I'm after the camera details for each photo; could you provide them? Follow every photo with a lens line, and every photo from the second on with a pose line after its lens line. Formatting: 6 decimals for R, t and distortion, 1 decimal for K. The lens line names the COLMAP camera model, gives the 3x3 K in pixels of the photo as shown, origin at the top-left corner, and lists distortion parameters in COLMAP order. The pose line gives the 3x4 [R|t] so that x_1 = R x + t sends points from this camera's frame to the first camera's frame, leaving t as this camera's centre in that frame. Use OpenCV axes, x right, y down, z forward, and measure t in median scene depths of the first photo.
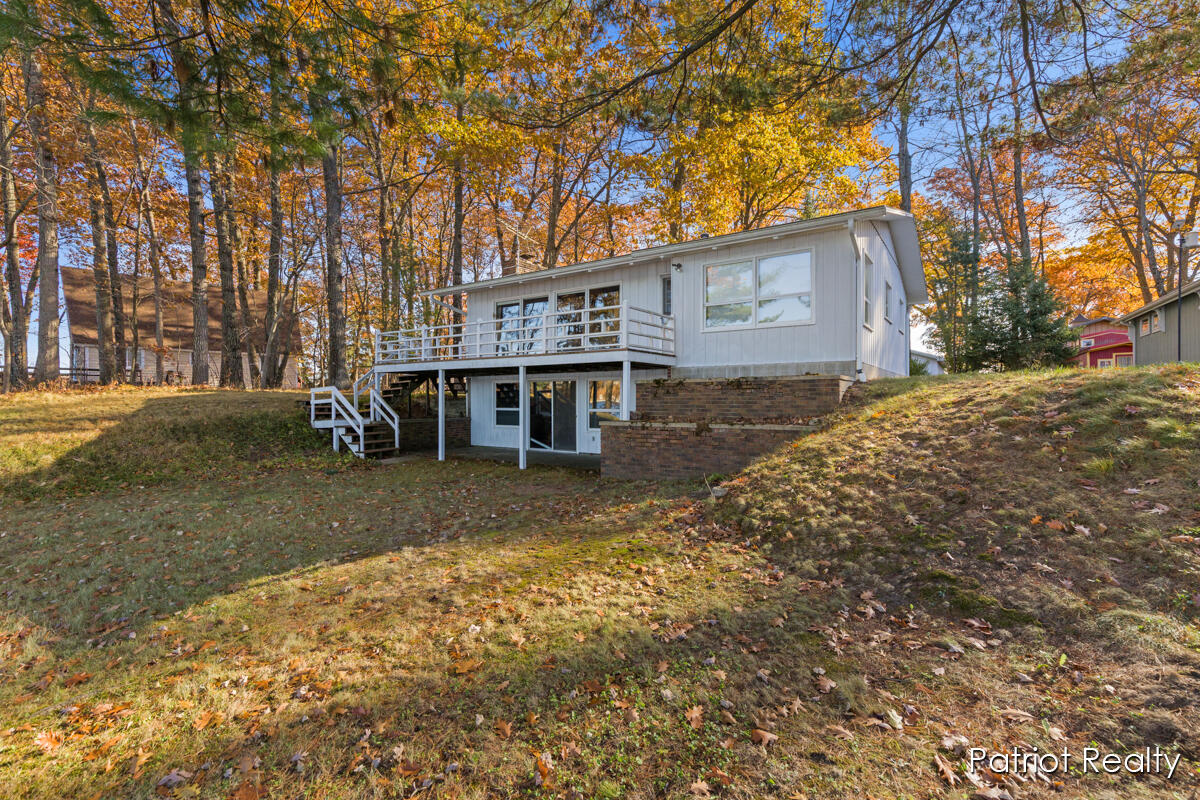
lens RADIAL K [[557.2, 0, 599.8], [0, 557.2, 400.0], [0, 0, 1]] dist [0.001647, -0.000009]
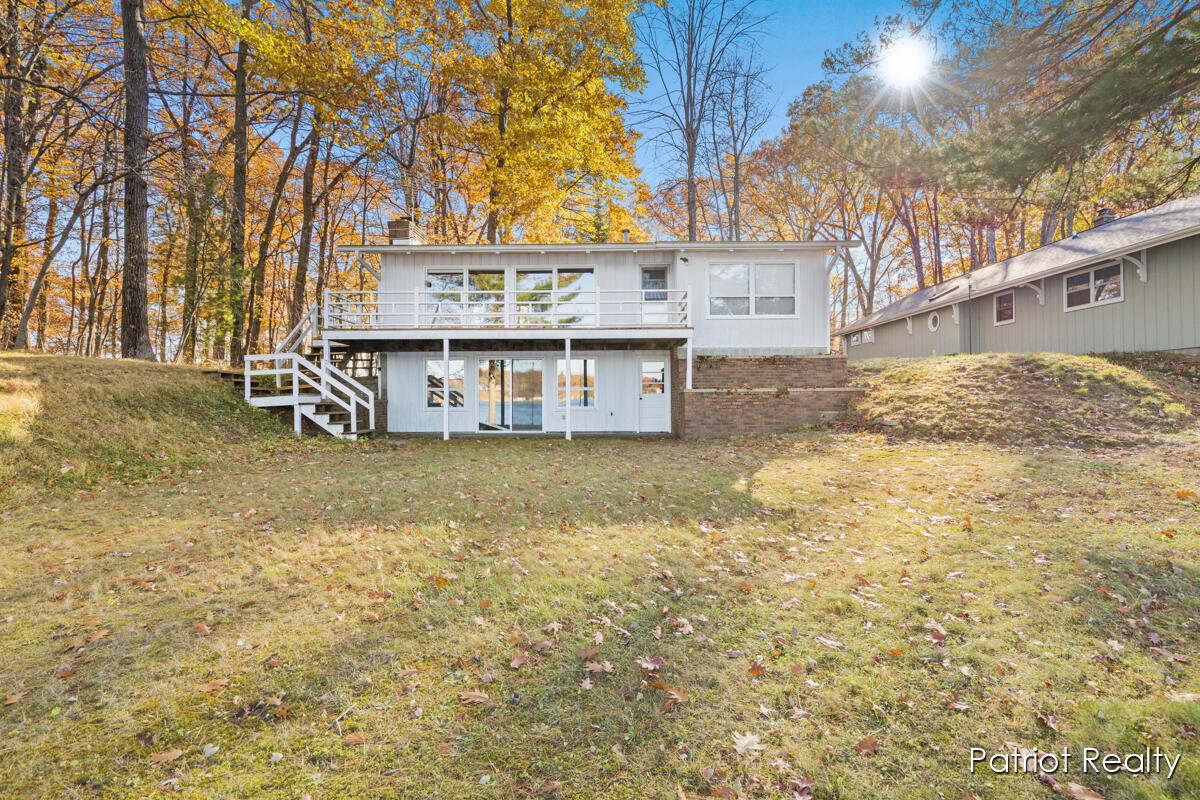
lens RADIAL K [[640.0, 0, 599.5], [0, 640.0, 400.3], [0, 0, 1]] dist [-0.002978, -0.000209]
pose [[0.823498, 0.002875, 0.567312, -0.704640], [0.003623, 0.999940, -0.010327, 0.059139], [-0.567308, 0.010560, 0.823438, 0.011980]]
